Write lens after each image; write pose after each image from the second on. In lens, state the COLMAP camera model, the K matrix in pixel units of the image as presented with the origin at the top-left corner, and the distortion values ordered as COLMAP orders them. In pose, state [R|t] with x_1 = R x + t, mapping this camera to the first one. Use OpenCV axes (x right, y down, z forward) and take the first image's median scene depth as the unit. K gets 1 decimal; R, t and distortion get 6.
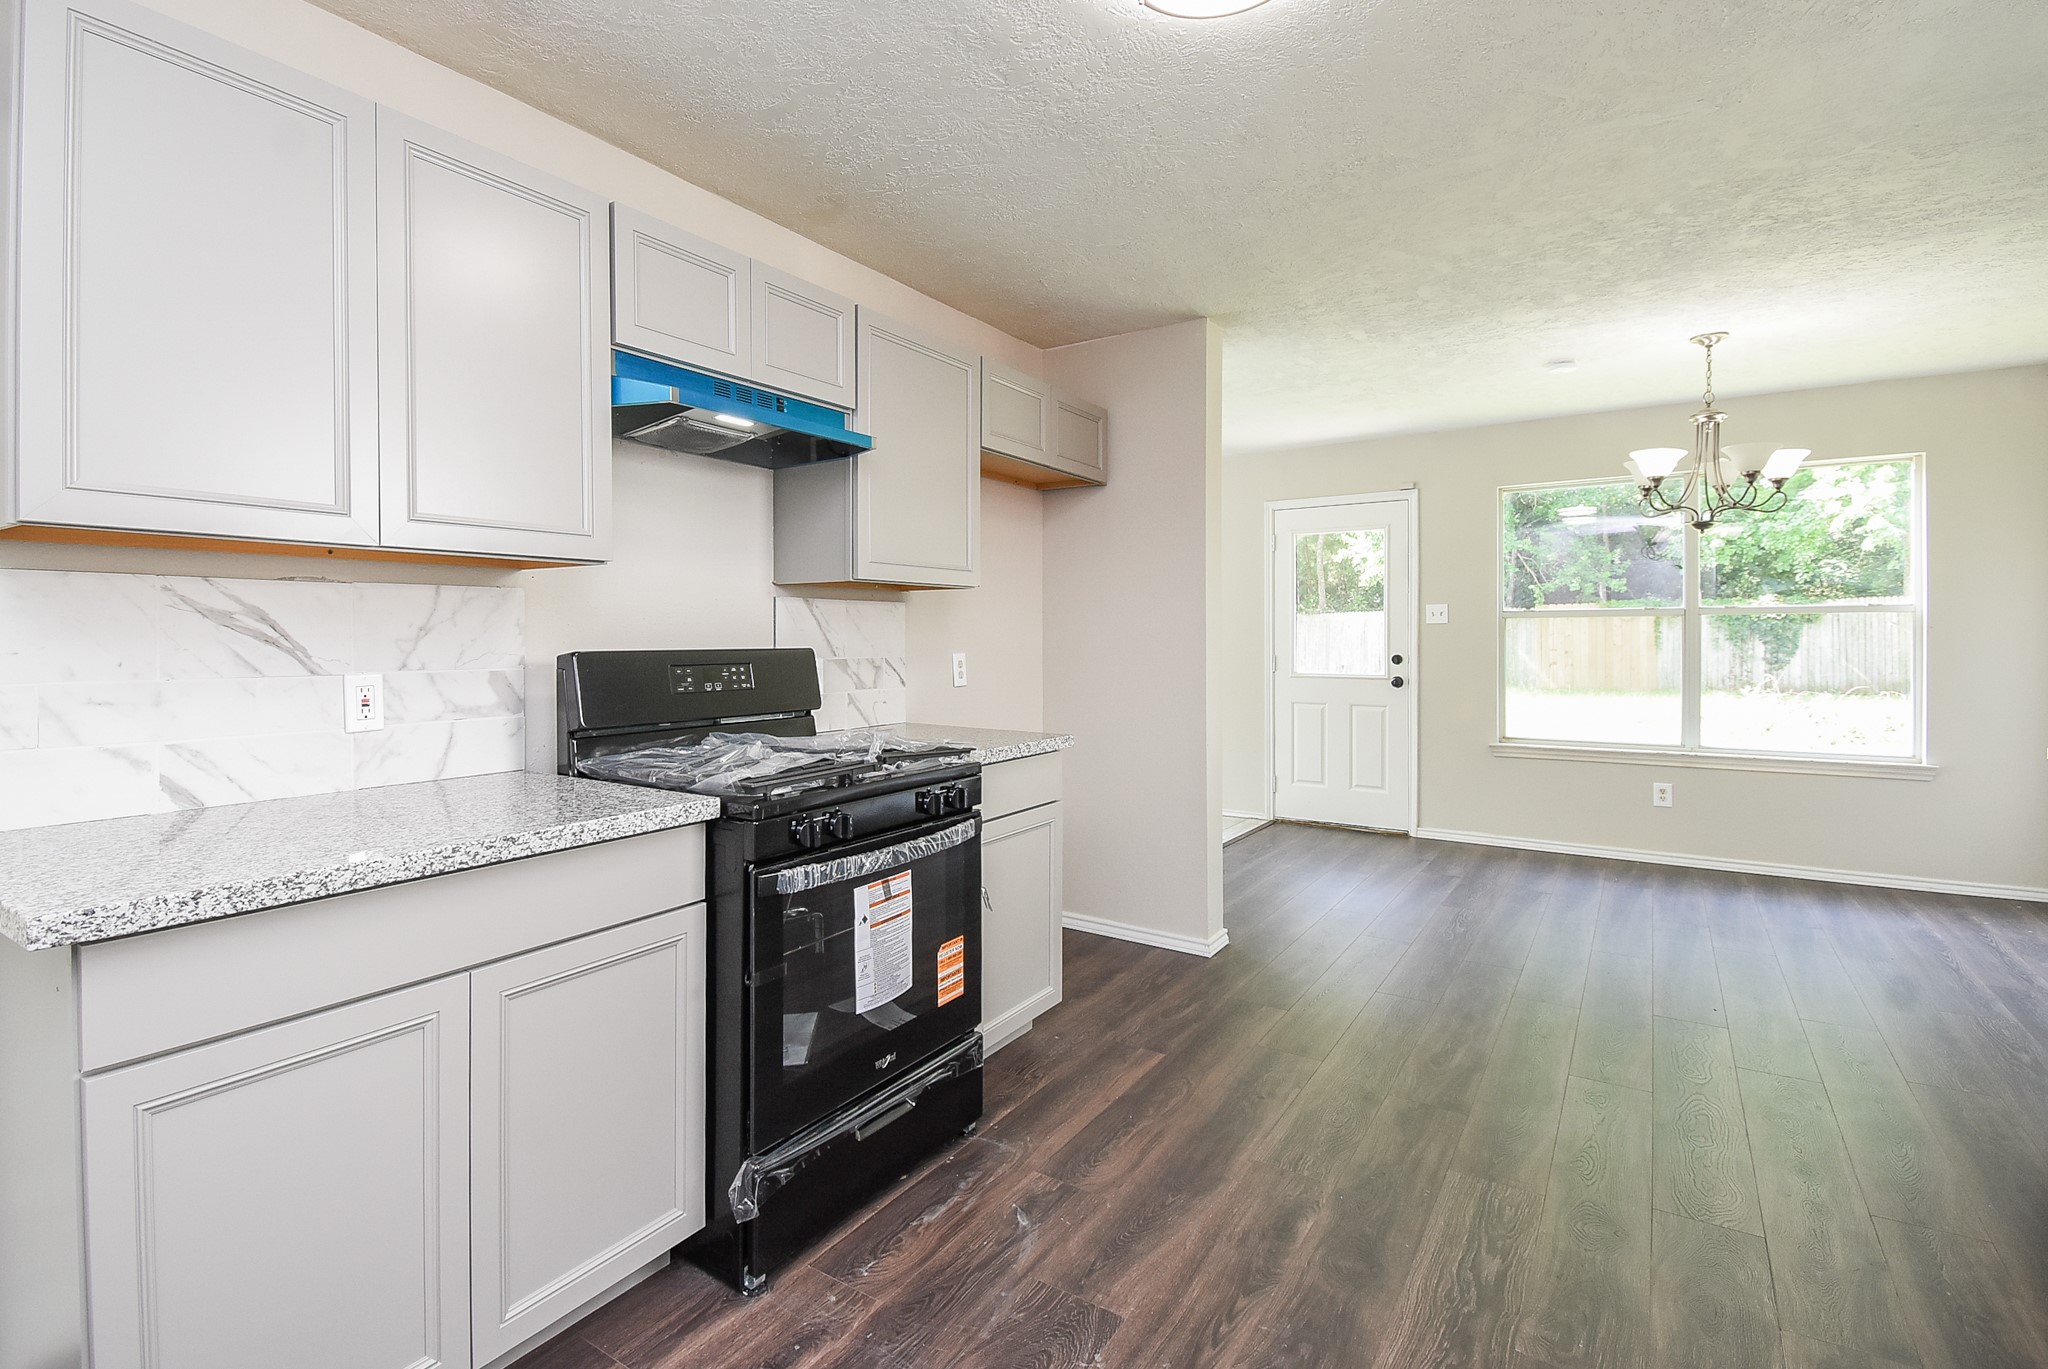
lens RADIAL K [[980.7, 0, 953.0], [0, 980.7, 635.0], [0, 0, 1]] dist [0.012274, -0.006754]
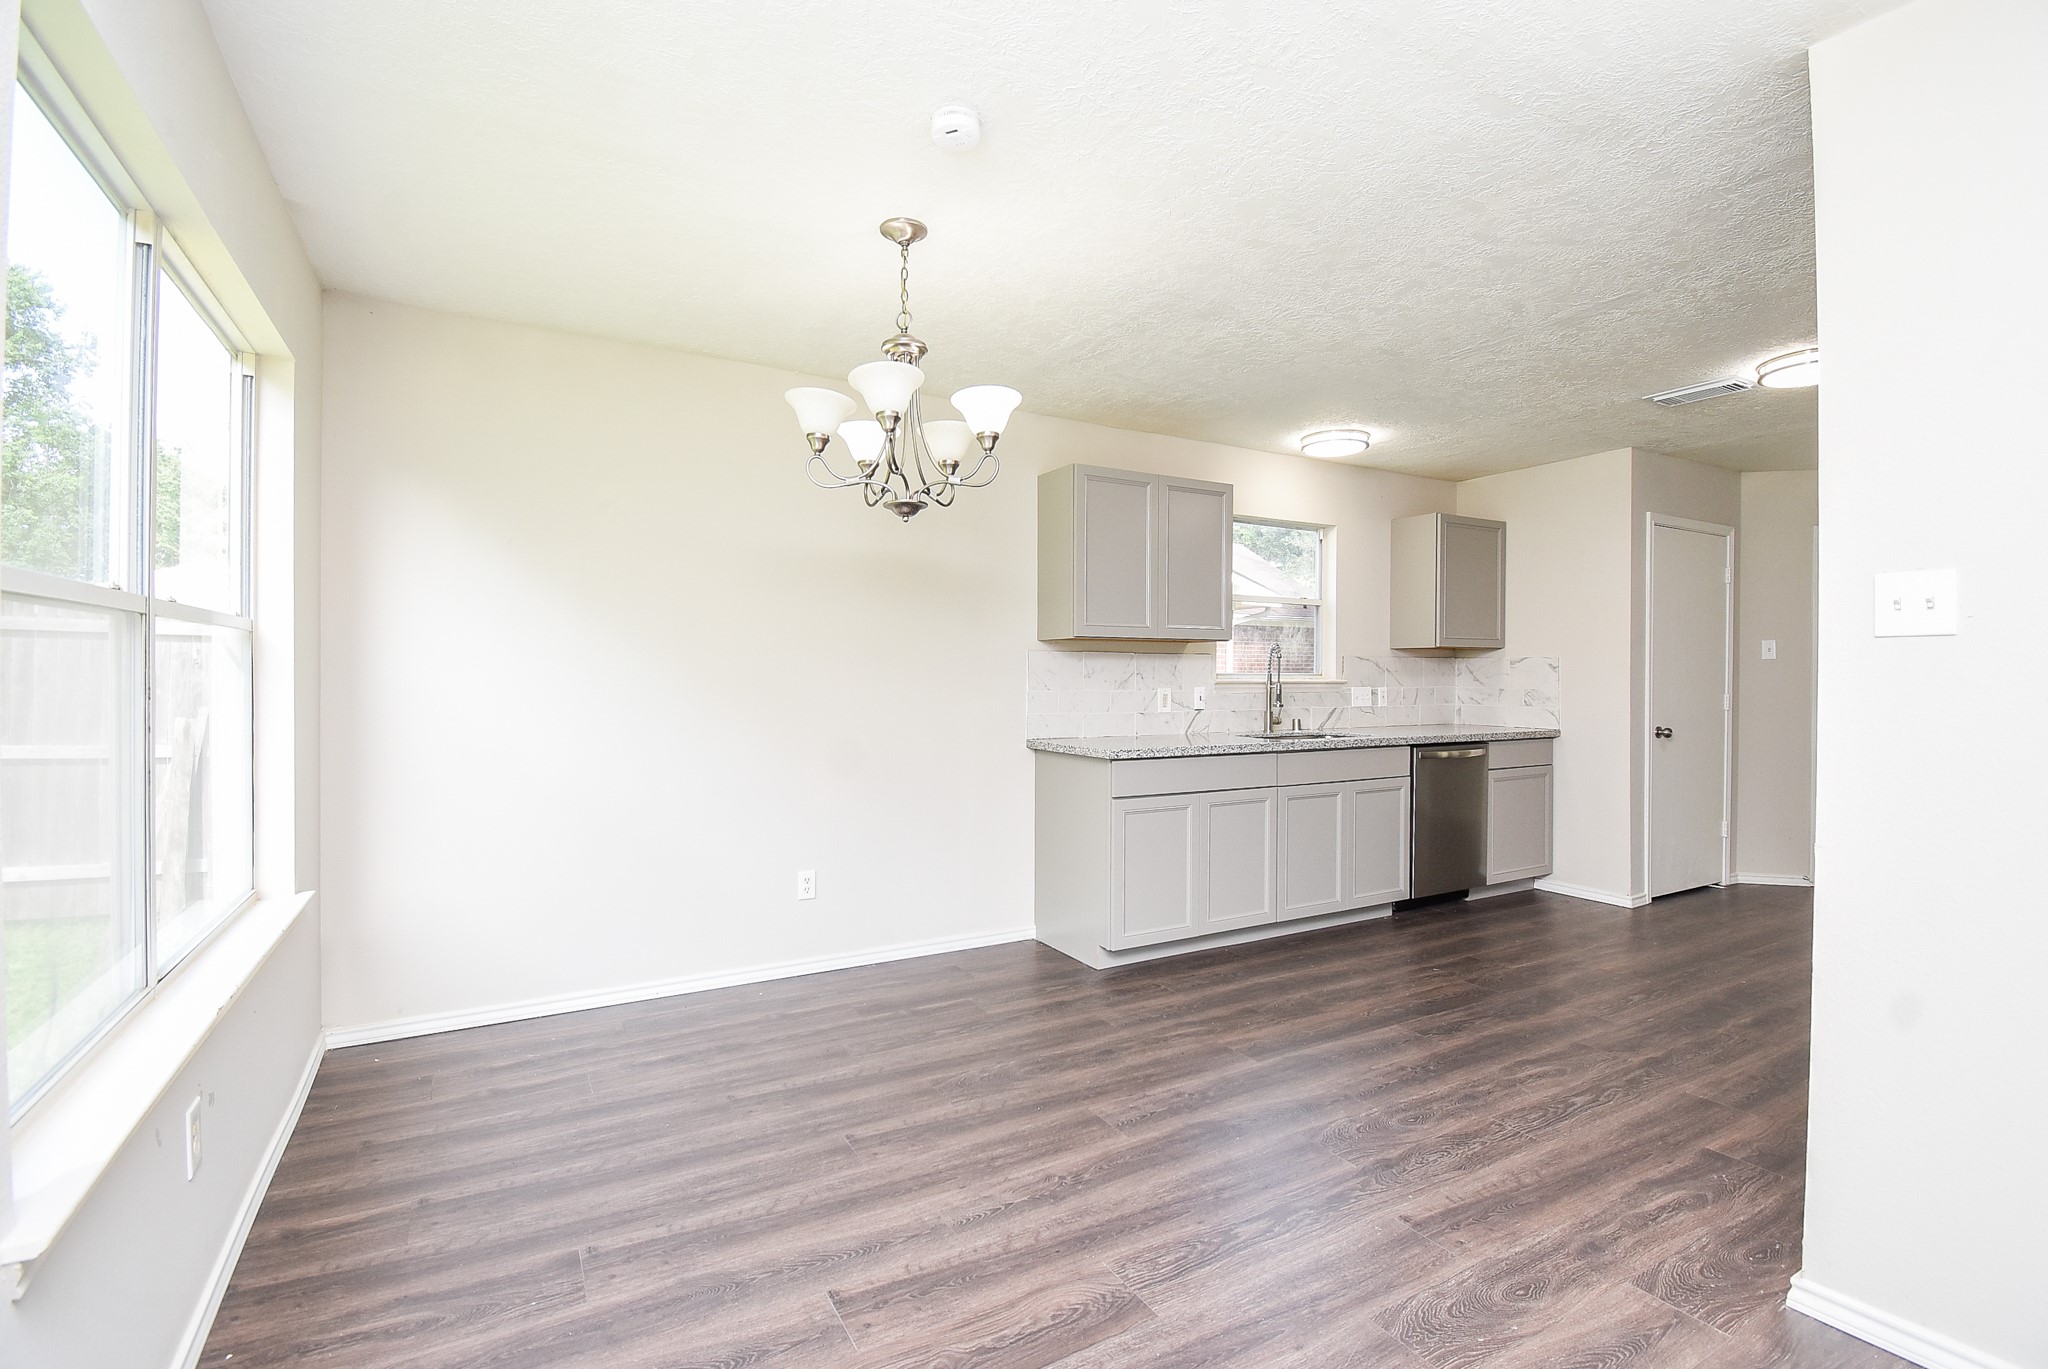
lens RADIAL K [[923.2, 0, 1025.2], [0, 923.2, 676.0], [0, 0, 1]] dist [0.015026, -0.012941]
pose [[-0.907533, -0.007670, 0.419911, 0.690844], [-0.006586, 0.999970, 0.004031, -0.002509], [-0.419929, 0.000893, -0.907556, 2.509851]]
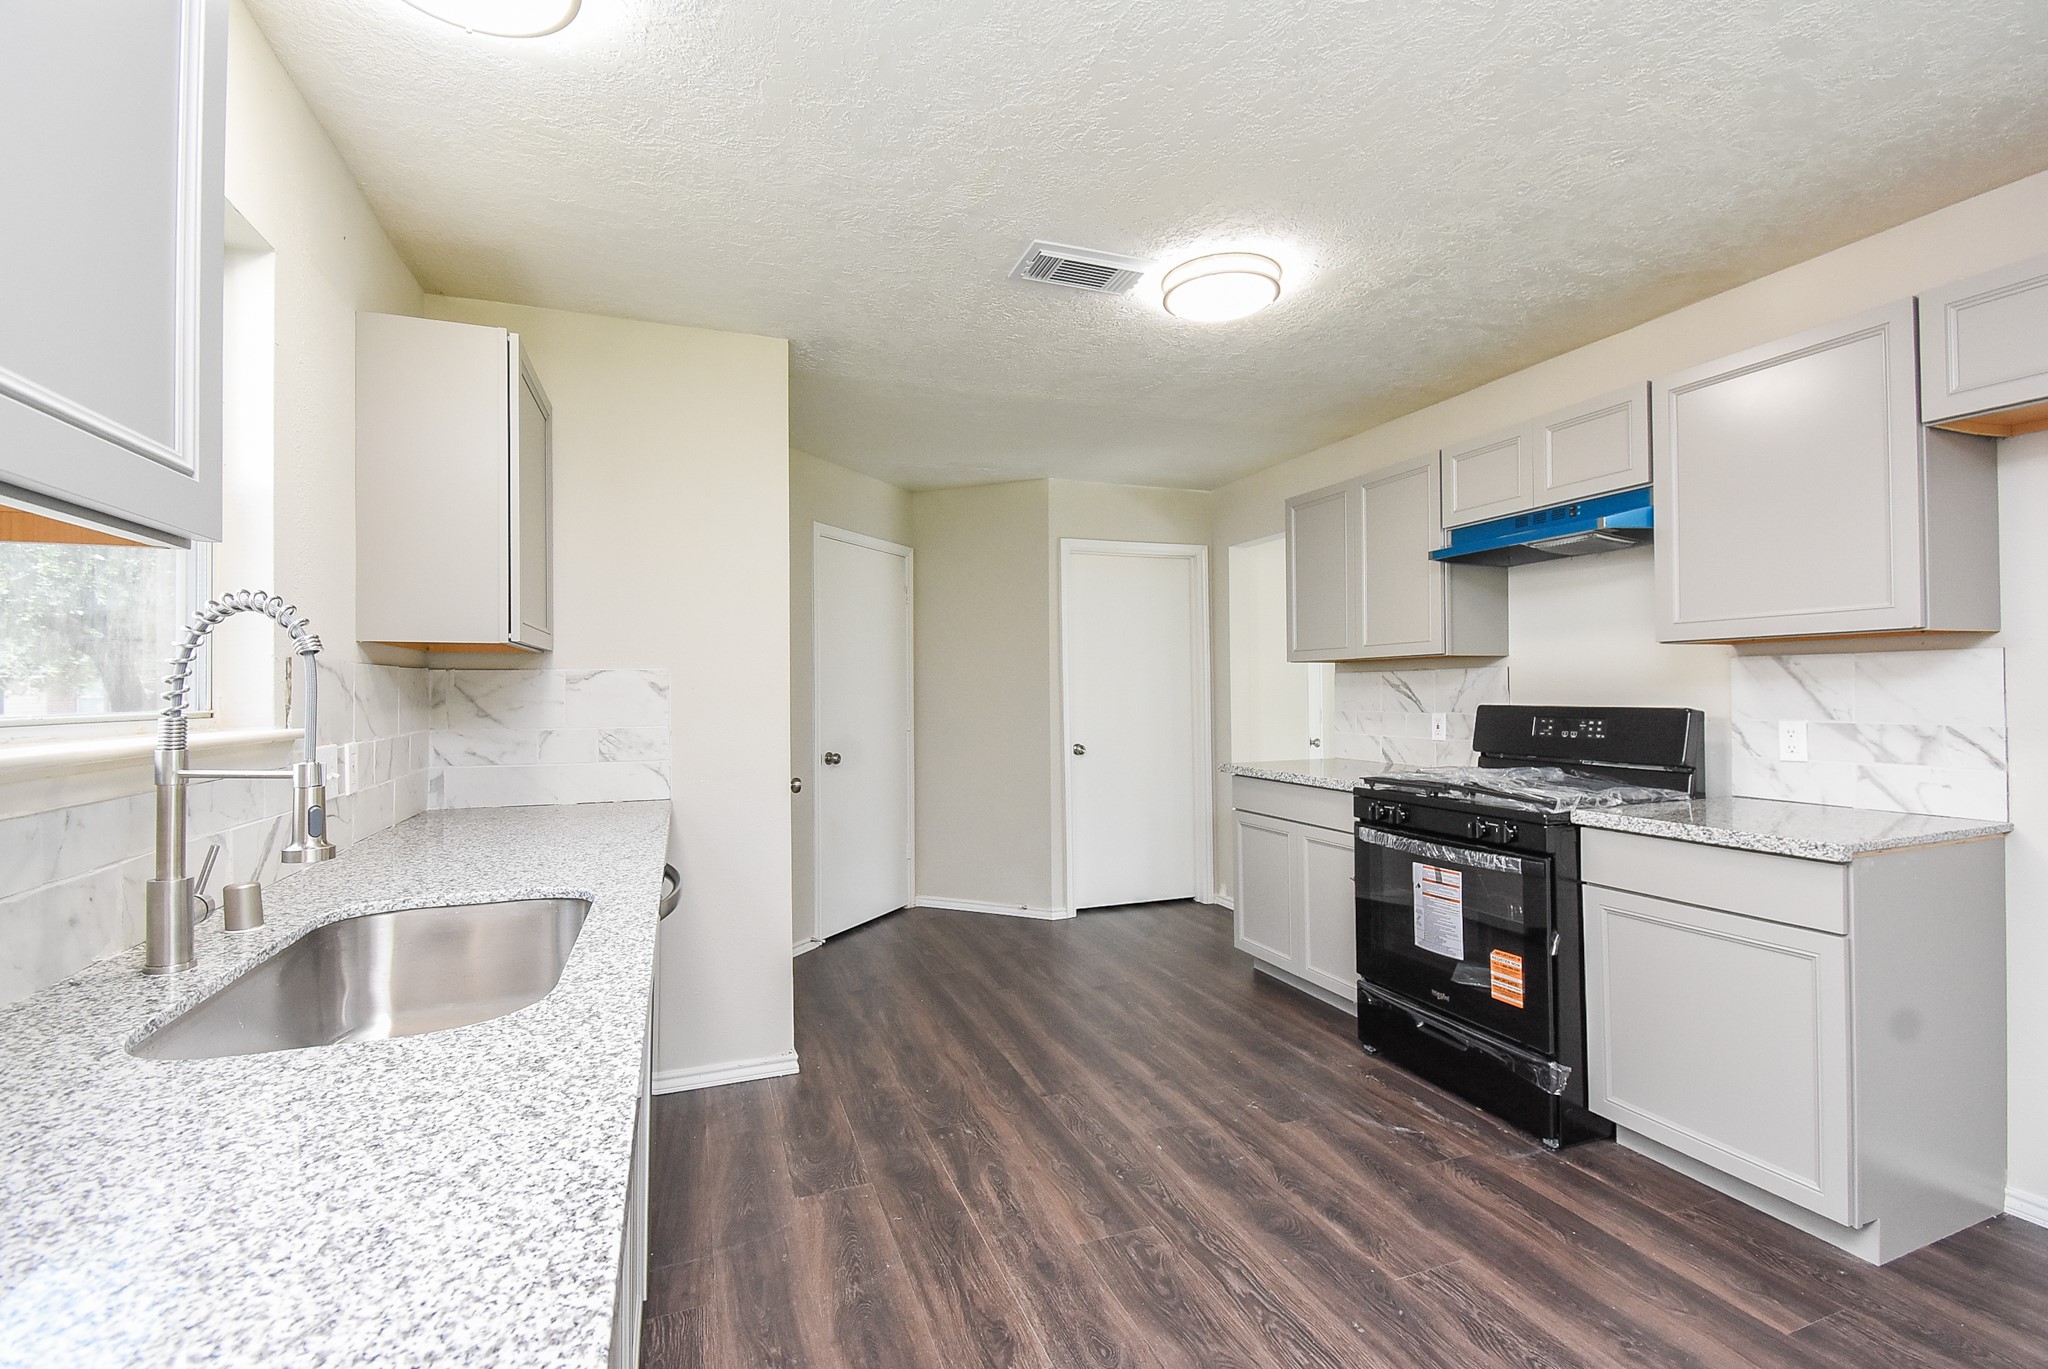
lens RADIAL K [[923.2, 0, 1019.1], [0, 923.2, 679.9], [0, 0, 1]] dist [0.015026, -0.012941]
pose [[-0.569200, -0.002808, -0.822194, 1.197399], [0.009341, 0.999908, -0.009882, -0.014935], [0.822146, -0.013305, -0.569121, 1.094552]]
